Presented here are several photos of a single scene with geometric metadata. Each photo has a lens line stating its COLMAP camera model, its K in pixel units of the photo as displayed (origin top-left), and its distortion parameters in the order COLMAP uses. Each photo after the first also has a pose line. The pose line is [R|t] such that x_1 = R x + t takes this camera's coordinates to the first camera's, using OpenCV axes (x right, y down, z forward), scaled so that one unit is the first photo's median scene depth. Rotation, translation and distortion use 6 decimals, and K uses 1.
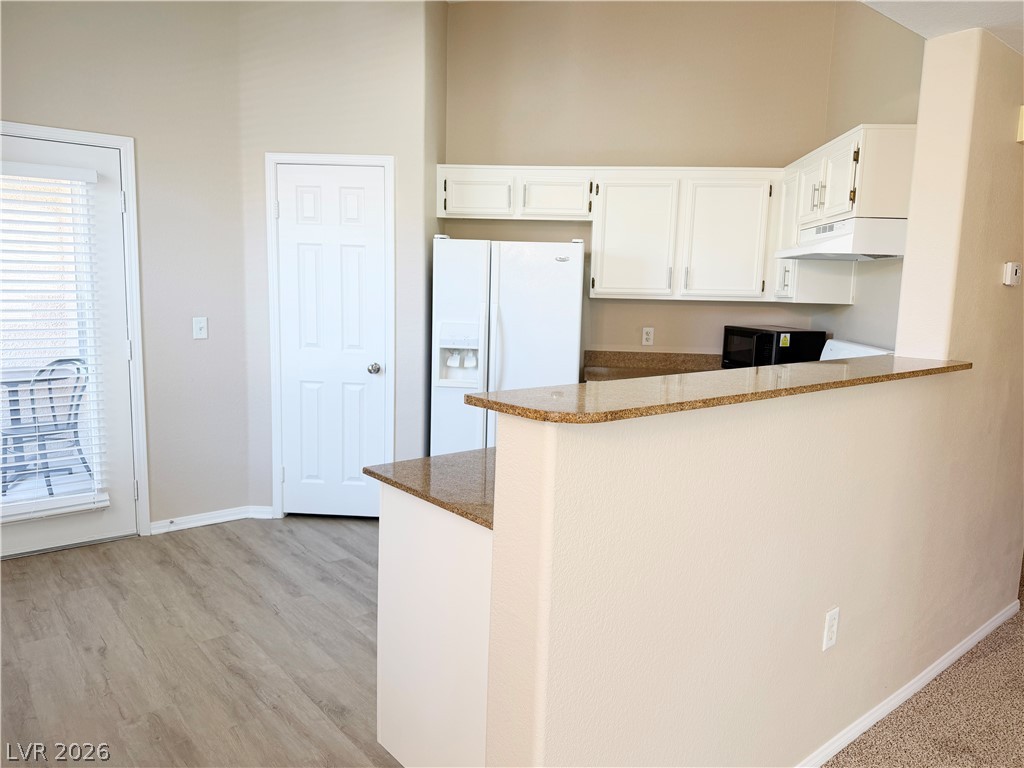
lens RADIAL K [[728.3, 0, 510.3], [0, 728.3, 385.3], [0, 0, 1]] dist [0.114090, -0.167399]
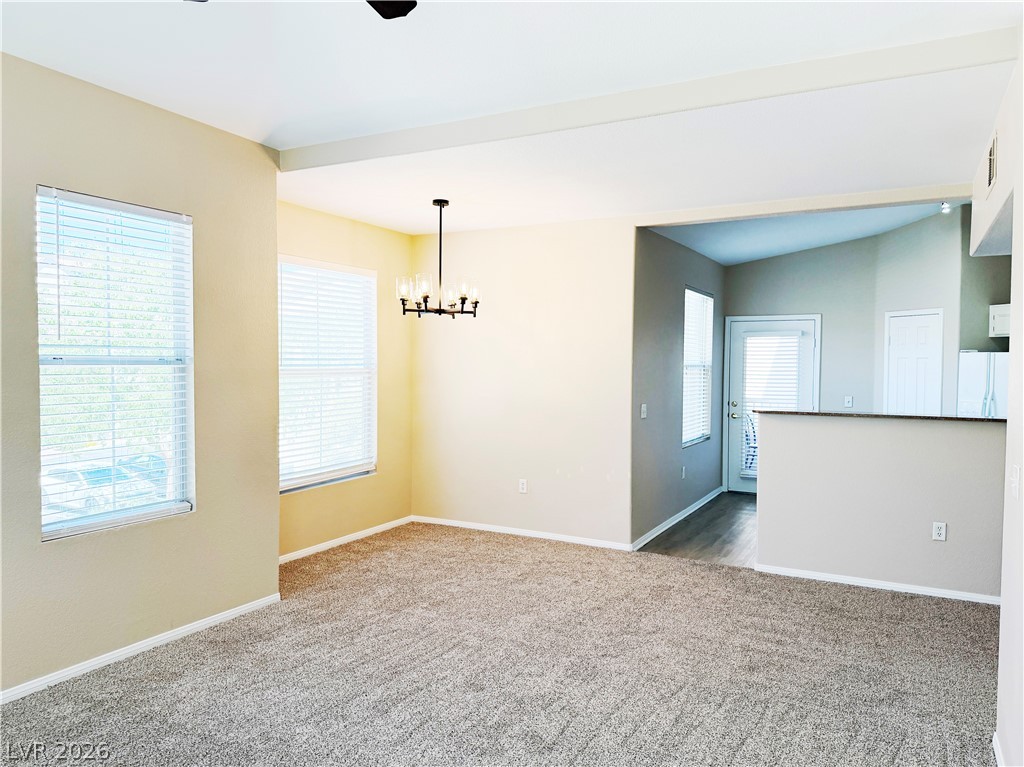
lens RADIAL K [[713.5, 0, 519.4], [0, 713.5, 386.6], [0, 0, 1]] dist [0.118958, -0.152879]
pose [[0.386555, 0.005770, -0.922248, 1.048952], [-0.123495, 0.991299, -0.045561, 0.081038], [0.913961, 0.131505, 0.383904, -0.566526]]
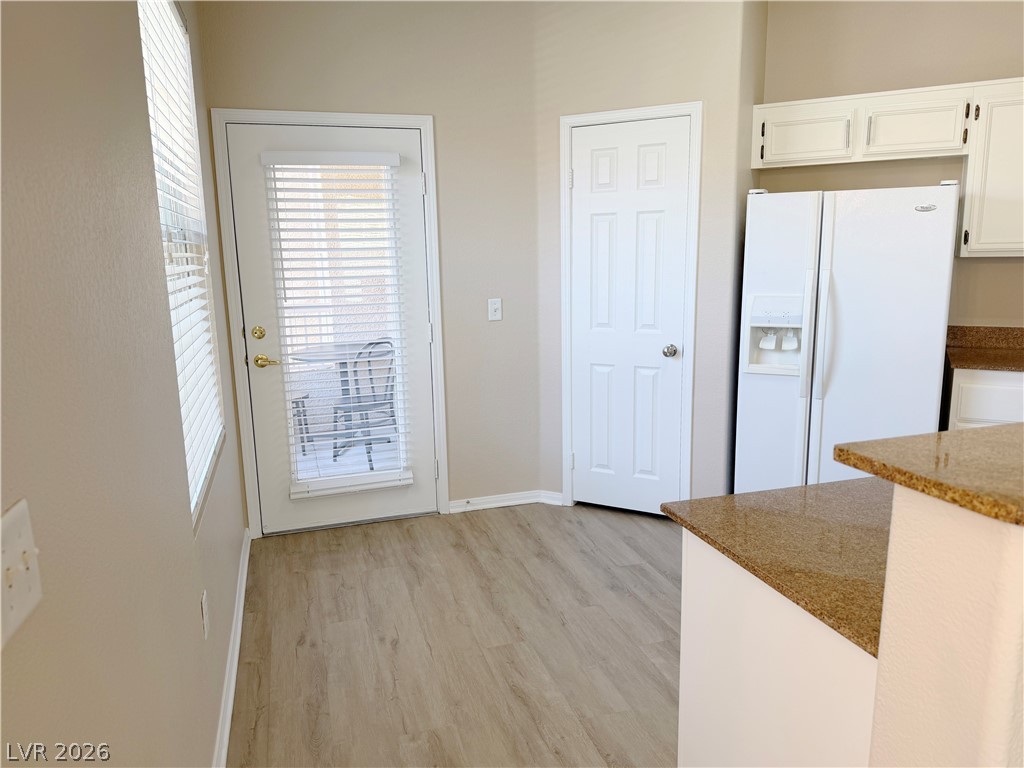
lens RADIAL K [[713.5, 0, 519.4], [0, 713.5, 387.1], [0, 0, 1]] dist [0.118958, -0.152879]
pose [[0.926924, 0.026308, -0.374325, -0.031052], [-0.006900, 0.998566, 0.053095, -0.024396], [0.375184, -0.046632, 0.925776, 0.130244]]
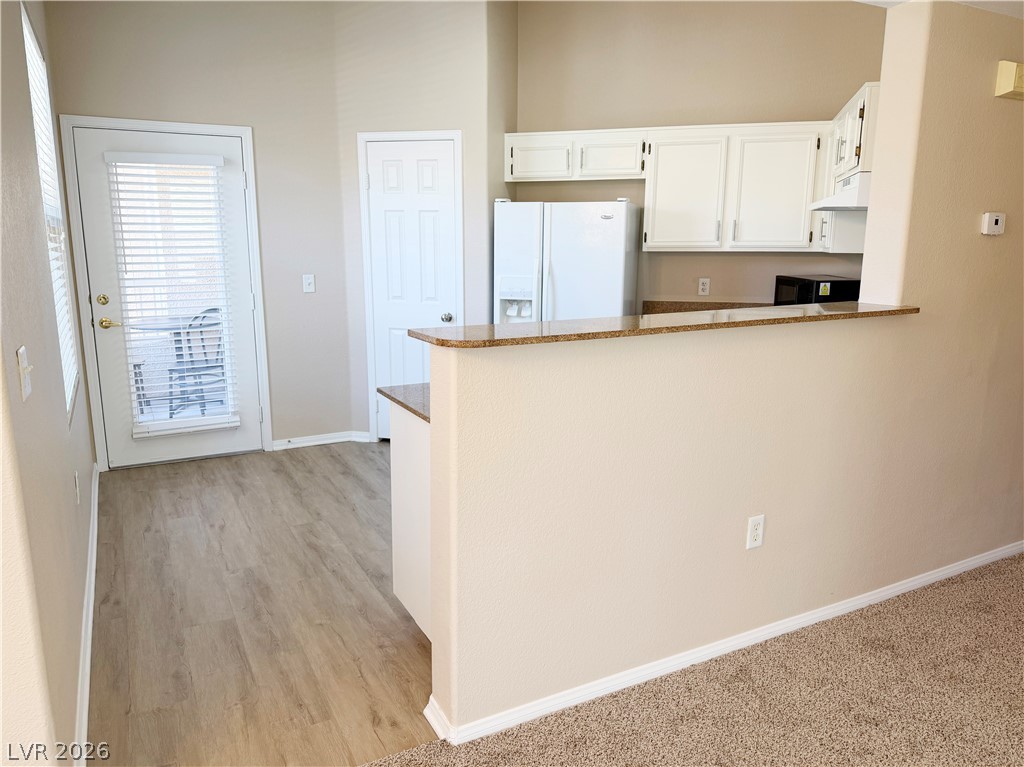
lens RADIAL K [[728.3, 0, 510.3], [0, 728.3, 384.8], [0, 0, 1]] dist [0.114090, -0.167399]
pose [[0.979276, 0.018095, -0.201719, 0.152296], [-0.005520, 0.998015, 0.062728, 0.010947], [0.202453, -0.060314, 0.977433, -0.122305]]
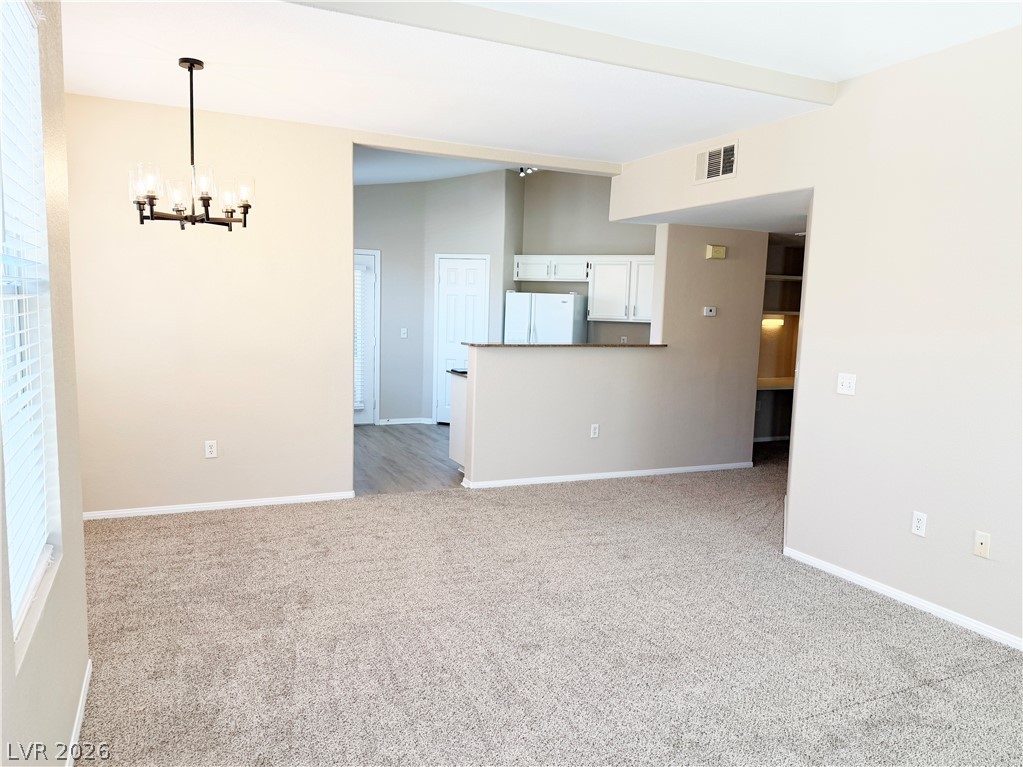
lens RADIAL K [[727.6, 0, 509.8], [0, 727.6, 384.8], [0, 0, 1]] dist [0.114090, -0.167399]
pose [[0.966131, 0.030268, -0.256271, 0.453038], [-0.039091, 0.998803, -0.029403, 0.129849], [0.255074, 0.038425, 0.966158, -1.026669]]
